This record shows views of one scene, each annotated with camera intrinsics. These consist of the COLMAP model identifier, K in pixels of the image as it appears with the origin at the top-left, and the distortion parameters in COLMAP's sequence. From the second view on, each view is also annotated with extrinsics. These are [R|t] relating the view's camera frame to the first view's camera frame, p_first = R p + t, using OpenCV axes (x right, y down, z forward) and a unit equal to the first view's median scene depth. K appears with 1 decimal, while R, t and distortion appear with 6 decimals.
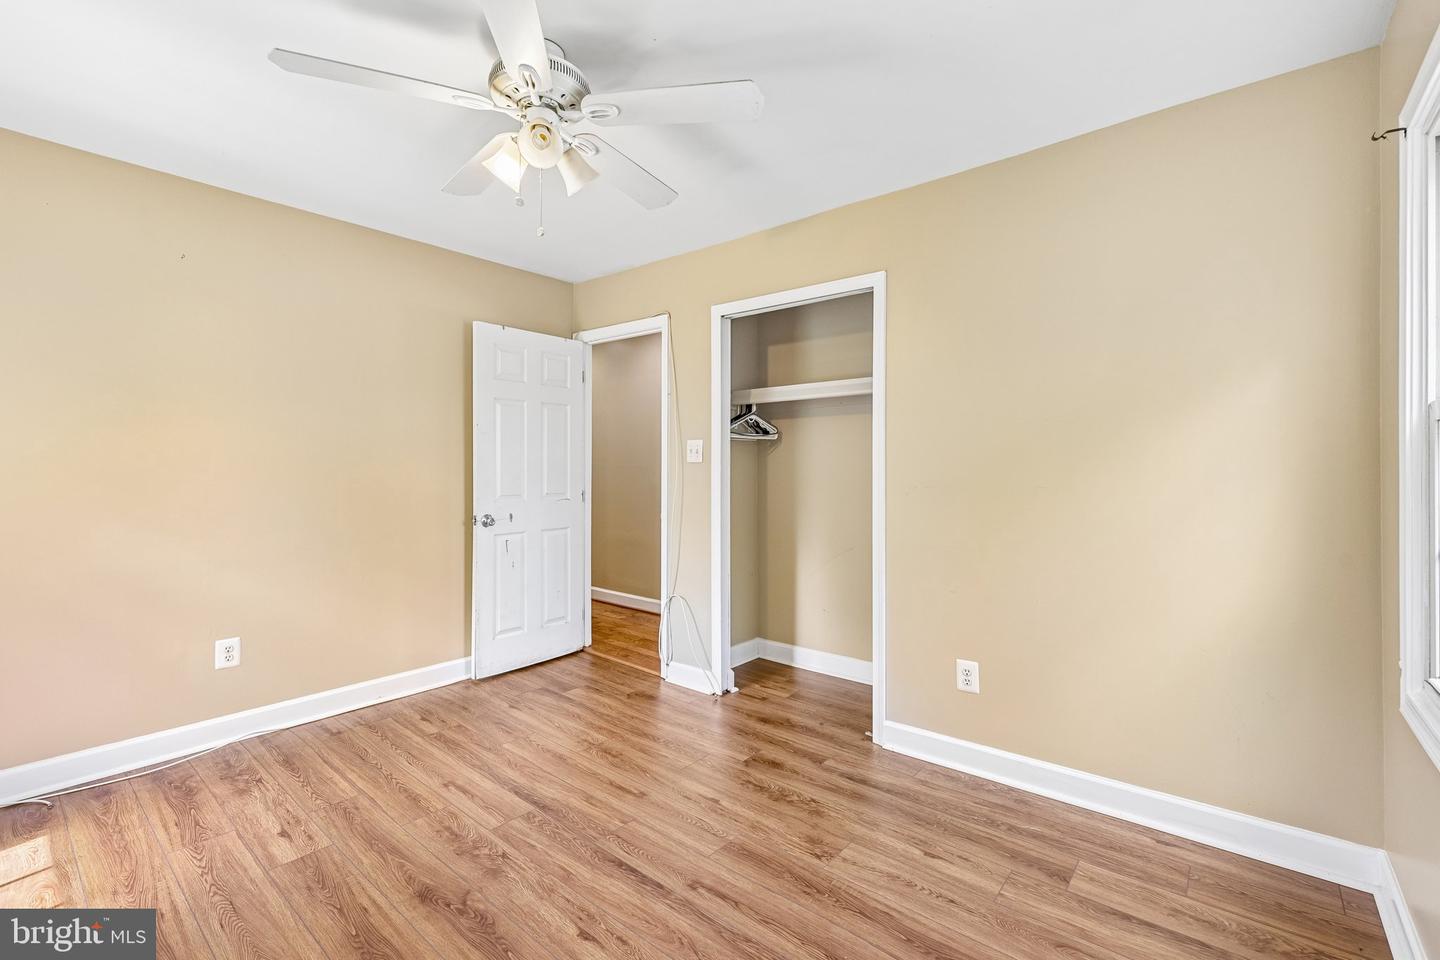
lens RADIAL K [[629.2, 0, 722.2], [0, 629.2, 466.1], [0, 0, 1]] dist [0.005196, -0.000766]
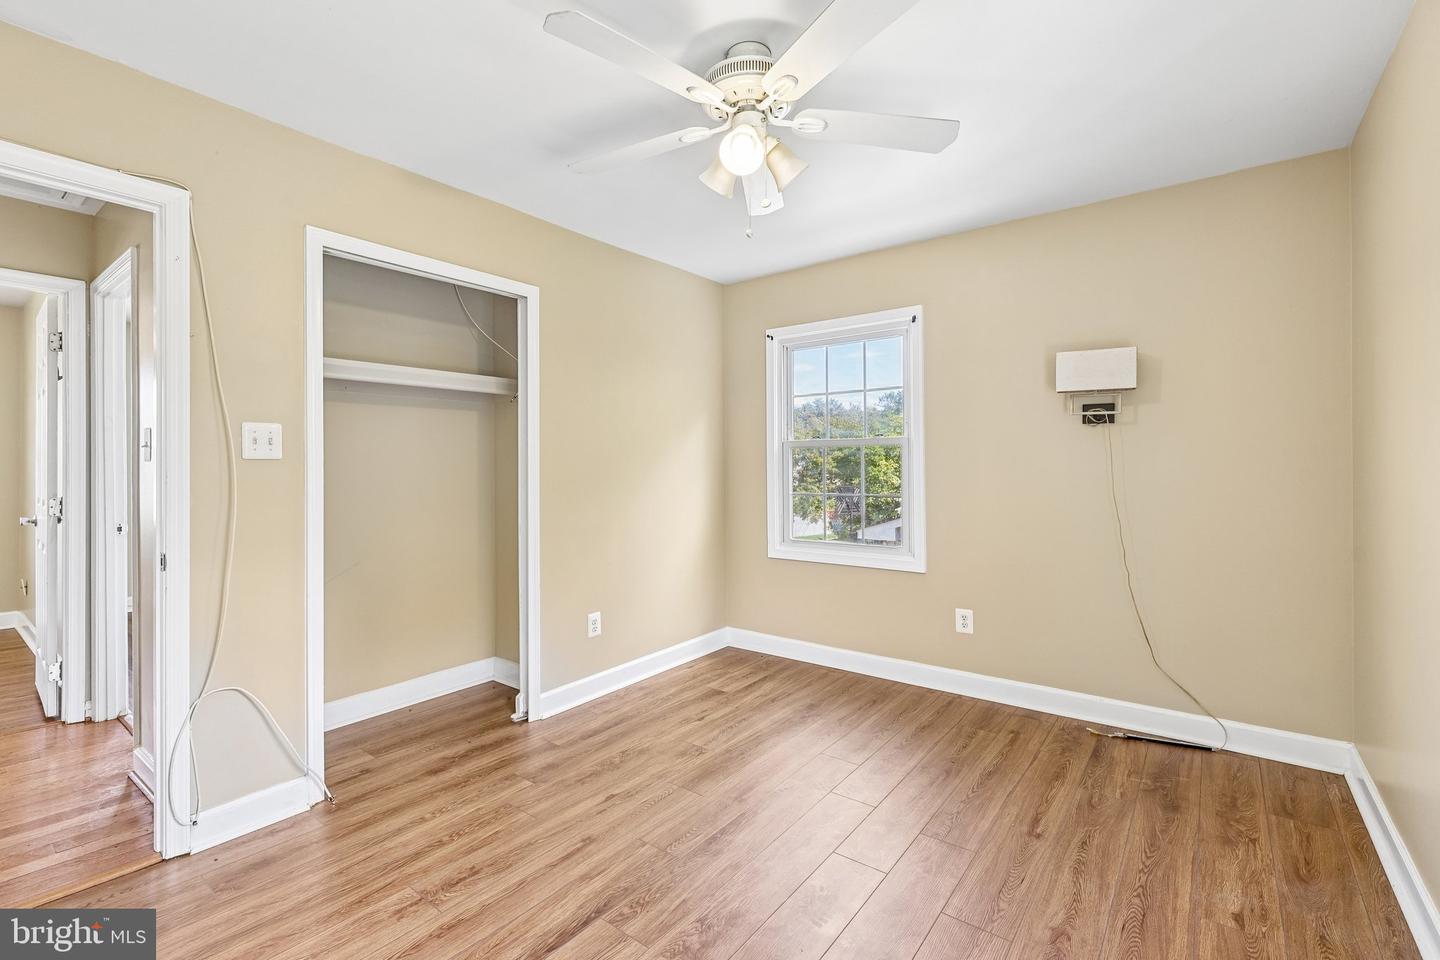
lens RADIAL K [[629.2, 0, 728.6], [0, 629.2, 466.5], [0, 0, 1]] dist [0.005196, -0.000766]
pose [[-0.038647, -0.002072, 0.999251, -1.018013], [0.005056, 0.999985, 0.002270, 0.003574], [-0.999240, 0.005140, -0.038636, 0.846453]]
